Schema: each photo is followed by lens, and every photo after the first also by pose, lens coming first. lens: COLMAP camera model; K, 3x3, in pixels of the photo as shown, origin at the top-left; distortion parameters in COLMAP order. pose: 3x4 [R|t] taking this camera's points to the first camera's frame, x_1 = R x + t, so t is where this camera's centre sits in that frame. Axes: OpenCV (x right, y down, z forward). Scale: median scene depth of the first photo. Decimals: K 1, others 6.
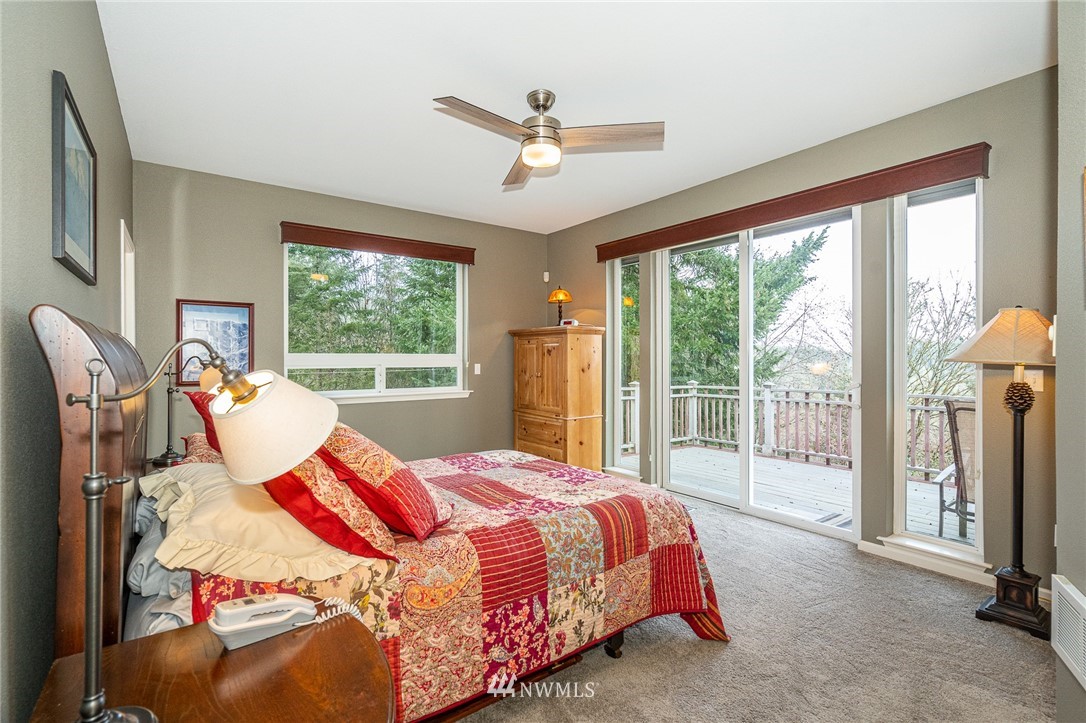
lens RADIAL K [[487.4, 0, 543.0], [0, 487.4, 361.5], [0, 0, 1]] dist [-0.011504, 0.005919]
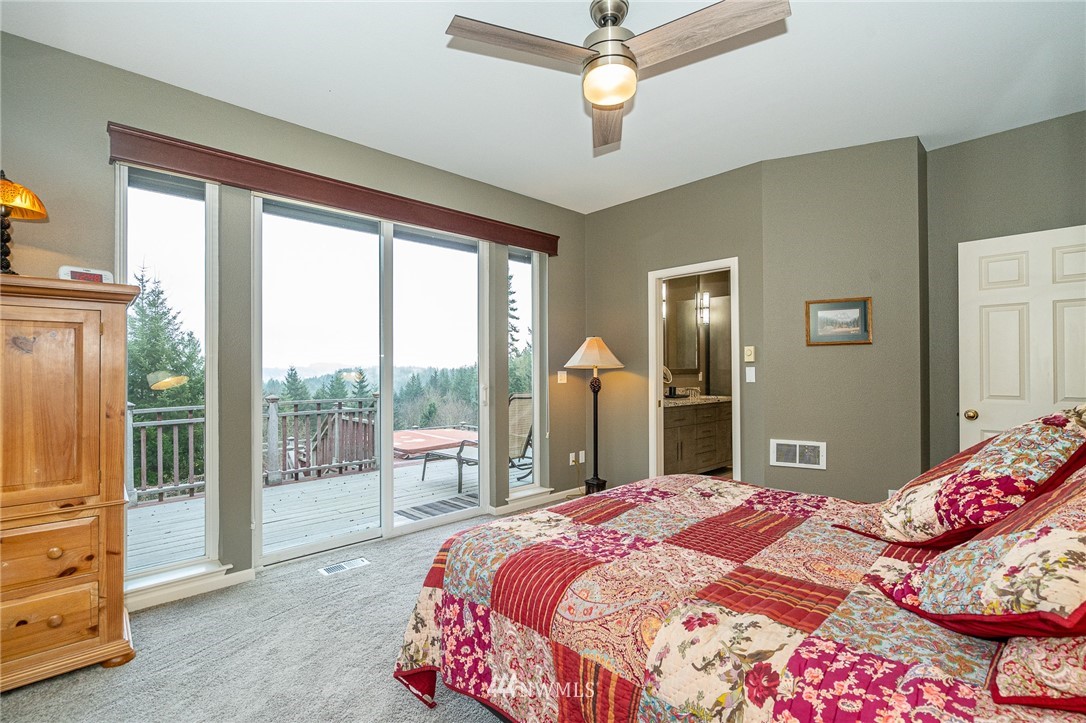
lens RADIAL K [[506.2, 0, 543.0], [0, 506.2, 361.5], [0, 0, 1]] dist [0.000972, 0.000088]
pose [[-0.131617, 0.009410, 0.991256, -0.610067], [0.001330, 0.999956, -0.009316, 0.000122], [-0.991300, 0.000092, -0.131624, 0.960627]]
